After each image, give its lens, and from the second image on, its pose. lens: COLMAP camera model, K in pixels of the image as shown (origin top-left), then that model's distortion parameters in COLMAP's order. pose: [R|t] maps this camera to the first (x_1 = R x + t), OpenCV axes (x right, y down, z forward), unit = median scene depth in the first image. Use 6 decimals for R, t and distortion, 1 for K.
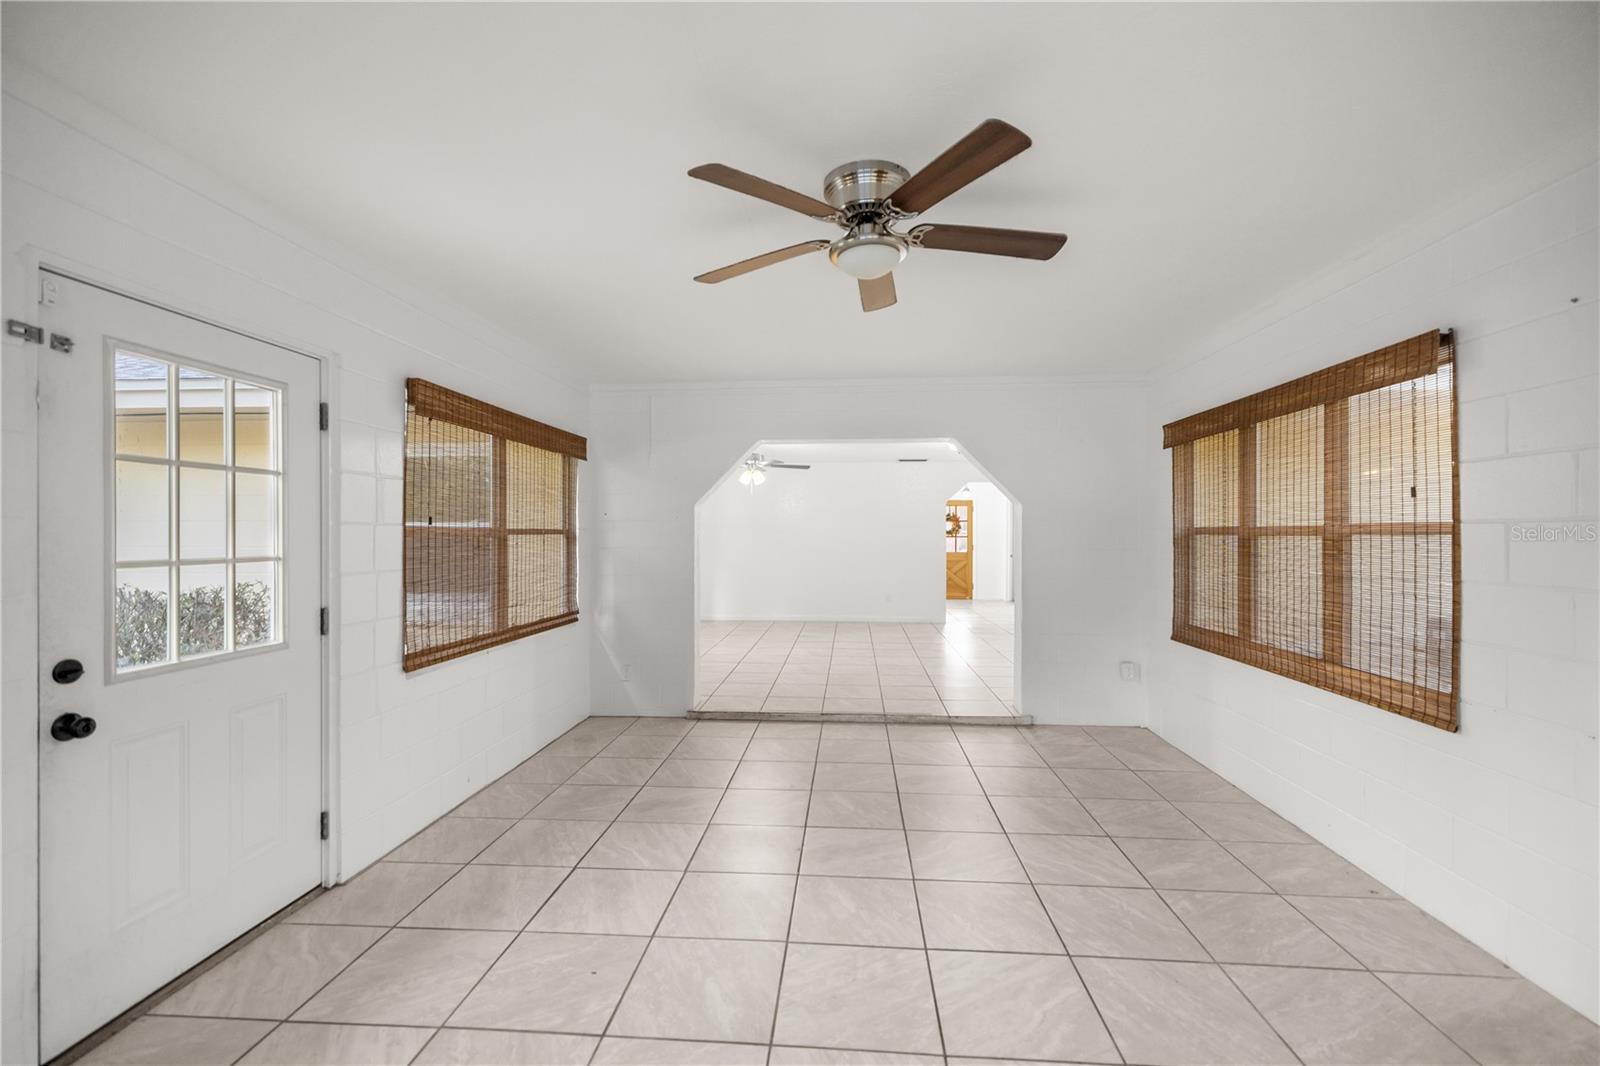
lens RADIAL K [[709.3, 0, 799.3], [0, 709.3, 538.9], [0, 0, 1]] dist [0.000244, 0.000025]
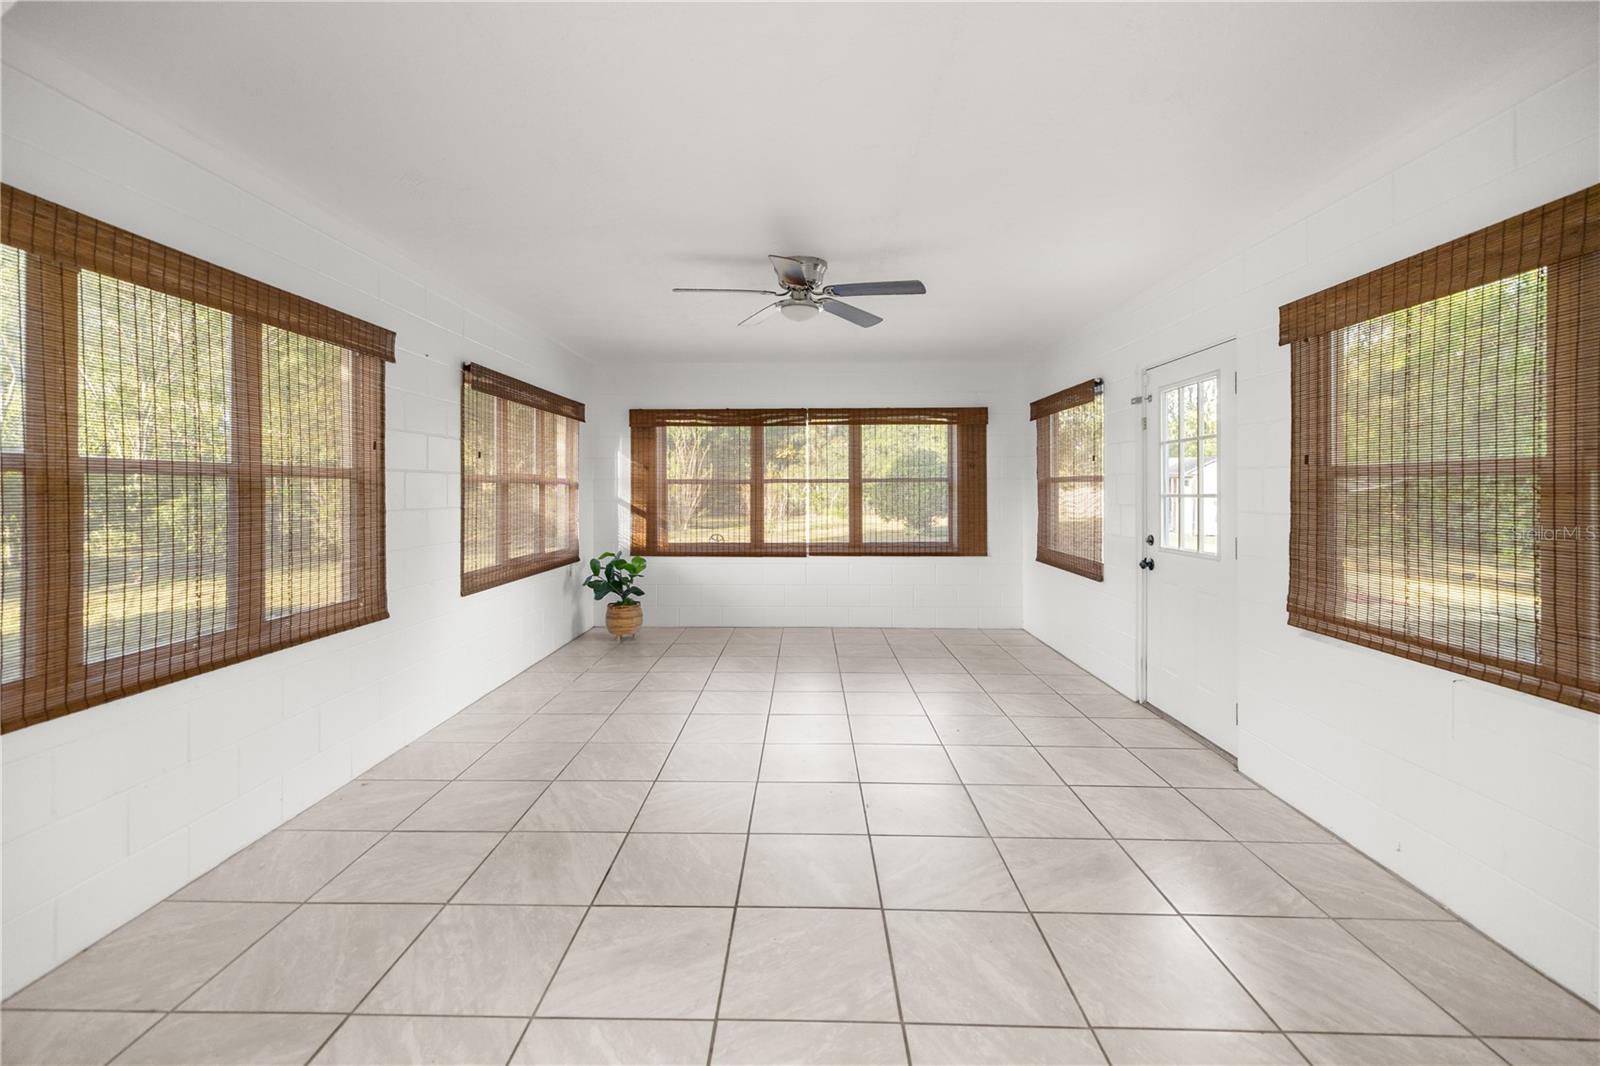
lens RADIAL K [[684.4, 0, 817.7], [0, 684.4, 487.2], [0, 0, 1]] dist [0.000899, 0.000082]
pose [[-0.995882, 0.000779, -0.090660, 0.151939], [0.000699, 0.999999, 0.000914, 0.008185], [0.090661, 0.000847, -0.995881, 1.948234]]
